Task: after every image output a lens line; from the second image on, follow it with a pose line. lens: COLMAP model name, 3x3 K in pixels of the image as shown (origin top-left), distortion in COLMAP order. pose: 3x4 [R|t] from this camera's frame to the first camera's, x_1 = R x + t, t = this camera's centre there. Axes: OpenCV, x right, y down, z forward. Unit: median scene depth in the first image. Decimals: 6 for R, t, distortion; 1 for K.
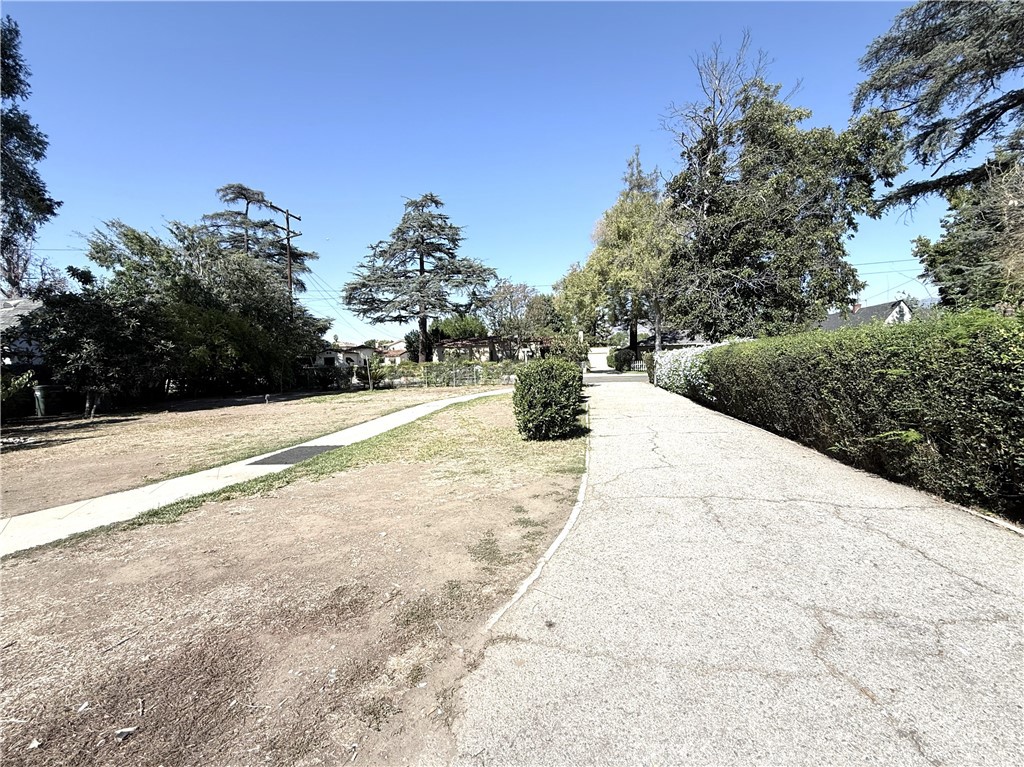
lens RADIAL K [[436.8, 0, 511.0], [0, 436.8, 378.7], [0, 0, 1]] dist [-0.000108, 0.000020]
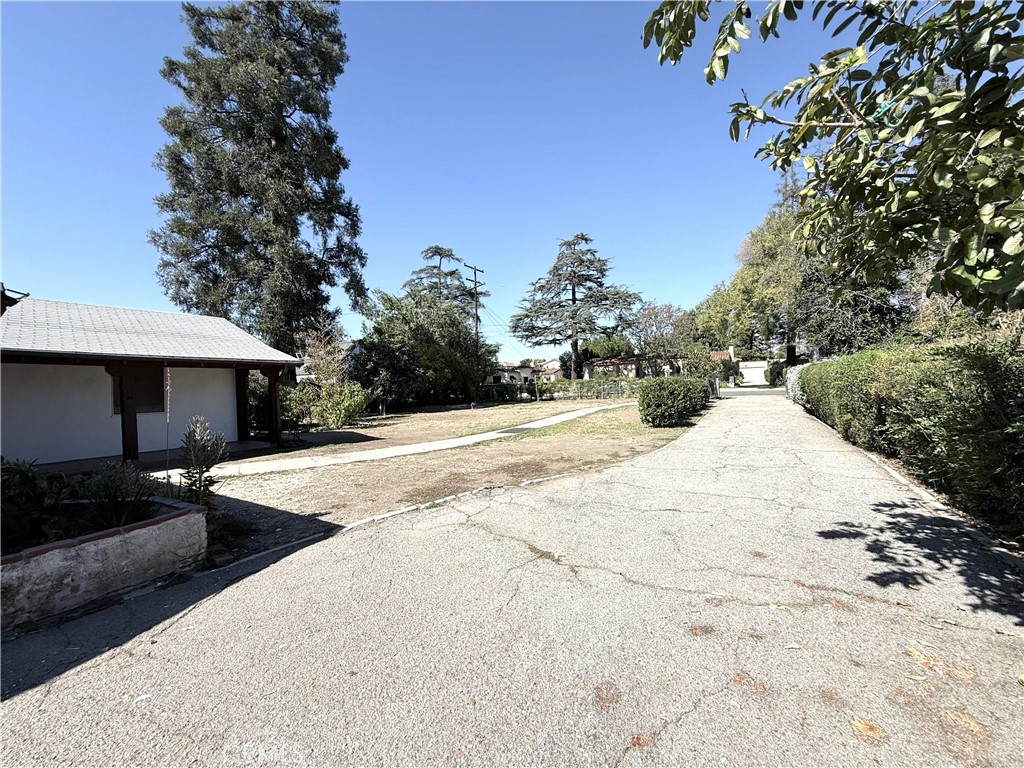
lens RADIAL K [[419.8, 0, 511.5], [0, 419.8, 383.2], [0, 0, 1]] dist [0.001638, 0.000308]
pose [[0.941377, -0.008465, -0.337251, 0.013090], [-0.000577, 0.999643, -0.026702, 0.002639], [0.337356, 0.025331, 0.941036, -0.094334]]
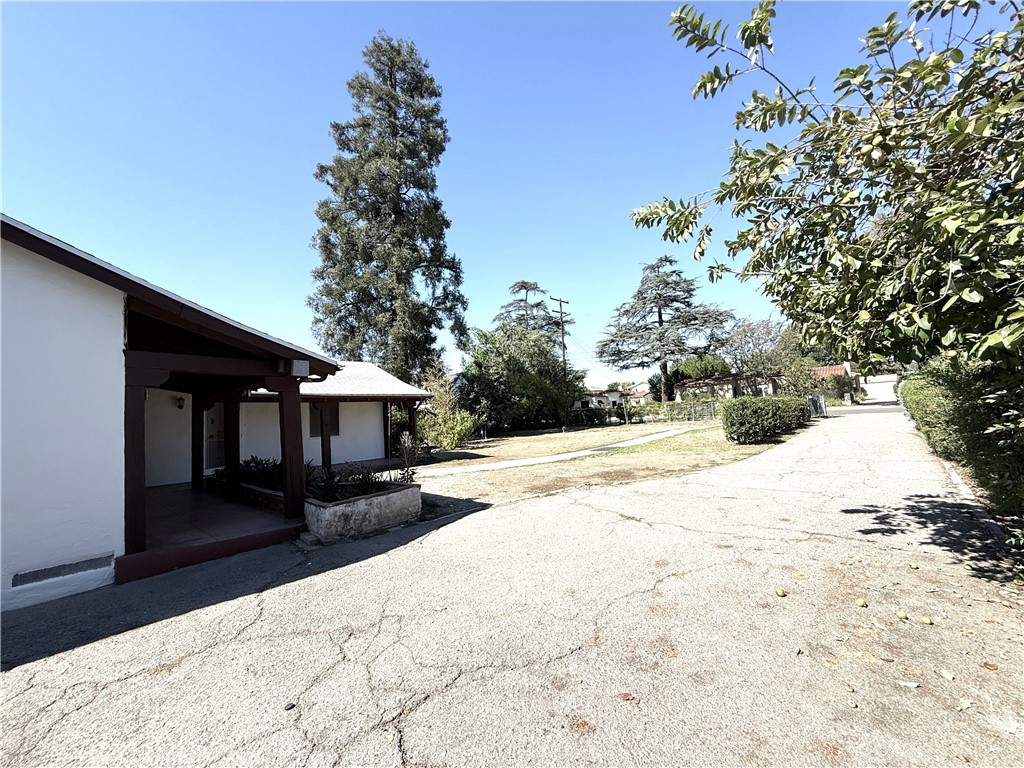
lens RADIAL K [[419.8, 0, 511.5], [0, 419.8, 383.2], [0, 0, 1]] dist [0.001638, 0.000308]
pose [[0.851667, -0.066276, -0.519875, 0.025067], [0.022075, 0.995628, -0.090764, 0.004333], [0.523618, 0.065825, 0.849407, -0.130238]]
